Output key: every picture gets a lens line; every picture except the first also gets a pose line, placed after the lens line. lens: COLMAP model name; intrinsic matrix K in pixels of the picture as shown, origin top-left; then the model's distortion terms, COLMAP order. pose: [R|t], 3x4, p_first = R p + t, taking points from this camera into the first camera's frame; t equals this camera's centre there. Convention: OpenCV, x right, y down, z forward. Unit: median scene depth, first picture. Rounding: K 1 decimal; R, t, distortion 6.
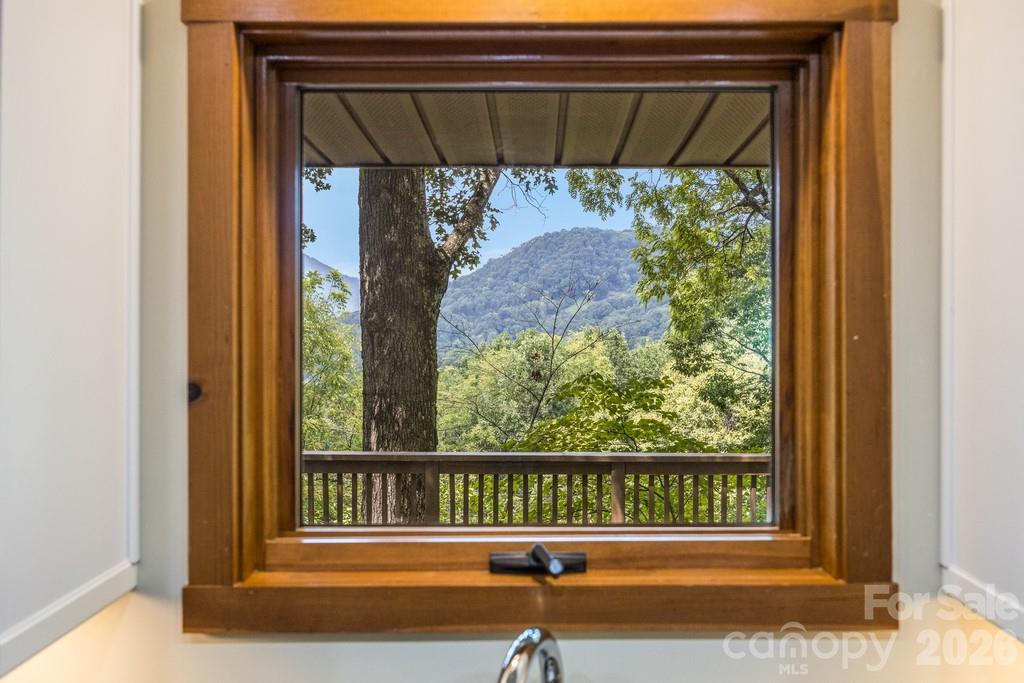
lens RADIAL K [[949.6, 0, 513.8], [0, 949.6, 282.5], [0, 0, 1]] dist [-0.001295, -0.006187]
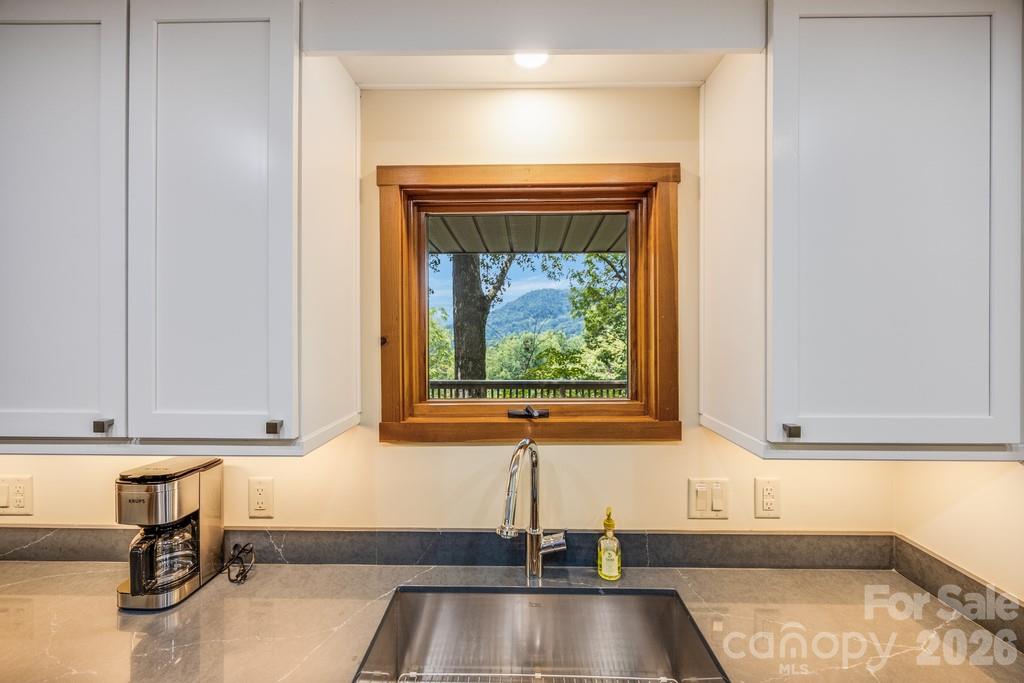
lens RADIAL K [[401.4, 0, 511.3], [0, 401.4, 314.6], [0, 0, 1]] dist [-0.000118, -0.000050]
pose [[0.999849, -0.005689, -0.016390, 0.000113], [0.005807, 0.999957, 0.007190, 0.005328], [0.016349, -0.007284, 0.999840, -0.000083]]
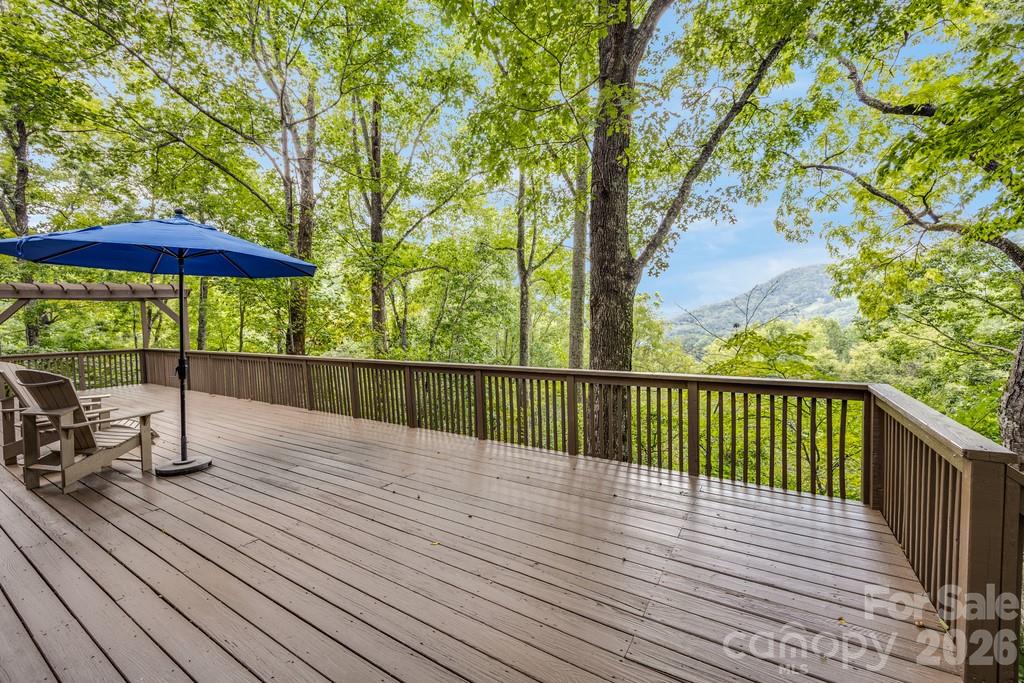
lens RADIAL K [[421.8, 0, 512.0], [0, 421.8, 341.5], [0, 0, 1]] dist [-0.001404, -0.000138]
pose [[0.847646, 0.003288, -0.530551, 0.137514], [0.044297, 0.996051, 0.076945, 0.045826], [0.528709, -0.088724, 0.844153, 0.206435]]
